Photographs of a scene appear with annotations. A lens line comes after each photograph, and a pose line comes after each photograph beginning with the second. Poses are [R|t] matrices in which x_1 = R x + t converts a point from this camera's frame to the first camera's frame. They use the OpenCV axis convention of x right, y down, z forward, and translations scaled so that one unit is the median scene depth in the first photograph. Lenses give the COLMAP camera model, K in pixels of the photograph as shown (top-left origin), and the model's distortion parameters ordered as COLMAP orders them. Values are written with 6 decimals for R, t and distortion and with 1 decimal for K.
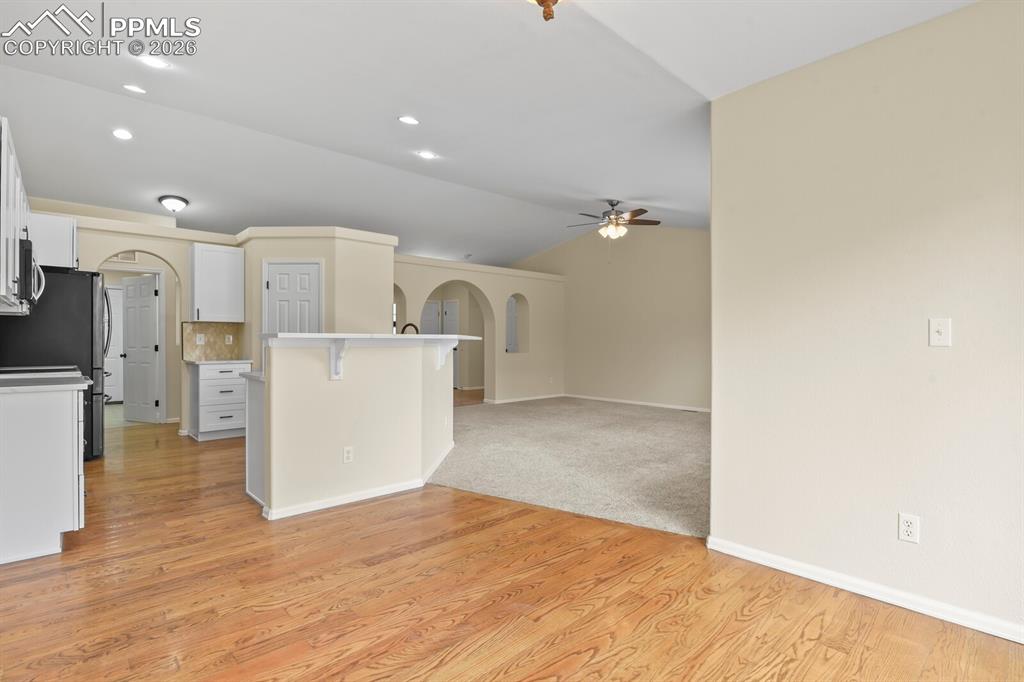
lens RADIAL K [[508.7, 0, 523.9], [0, 508.7, 341.2], [0, 0, 1]] dist [0.000934, 0.000156]
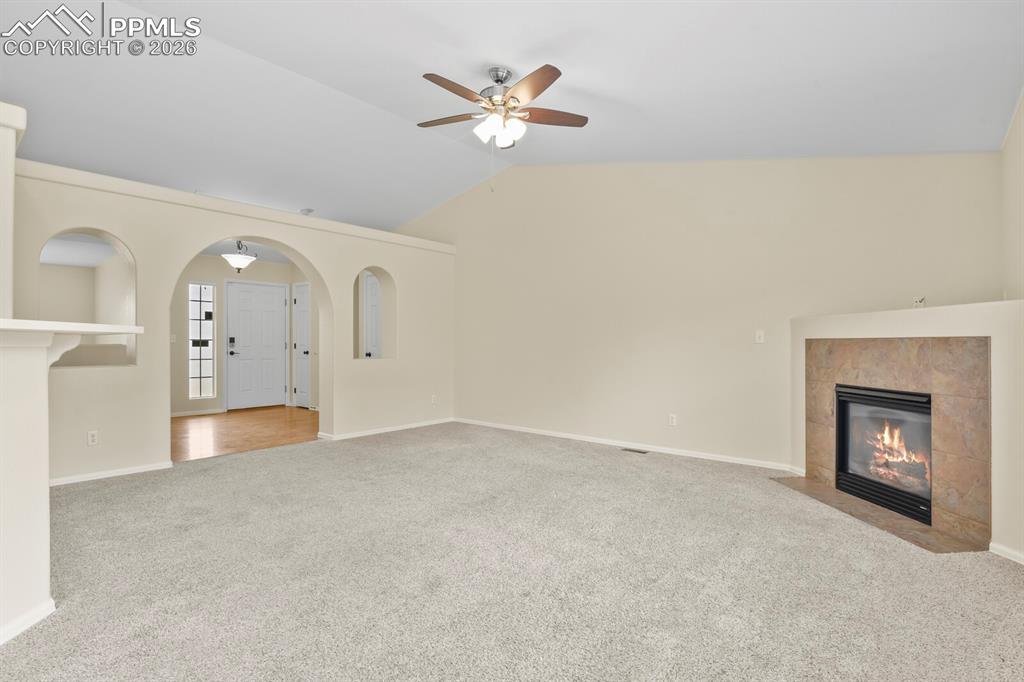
lens RADIAL K [[508.7, 0, 523.9], [0, 508.7, 341.2], [0, 0, 1]] dist [0.000934, 0.000156]
pose [[0.992281, 0.000933, 0.124006, 0.108231], [-0.000684, 0.999998, -0.002047, 0.002718], [-0.124008, 0.001947, 0.992279, 0.382800]]
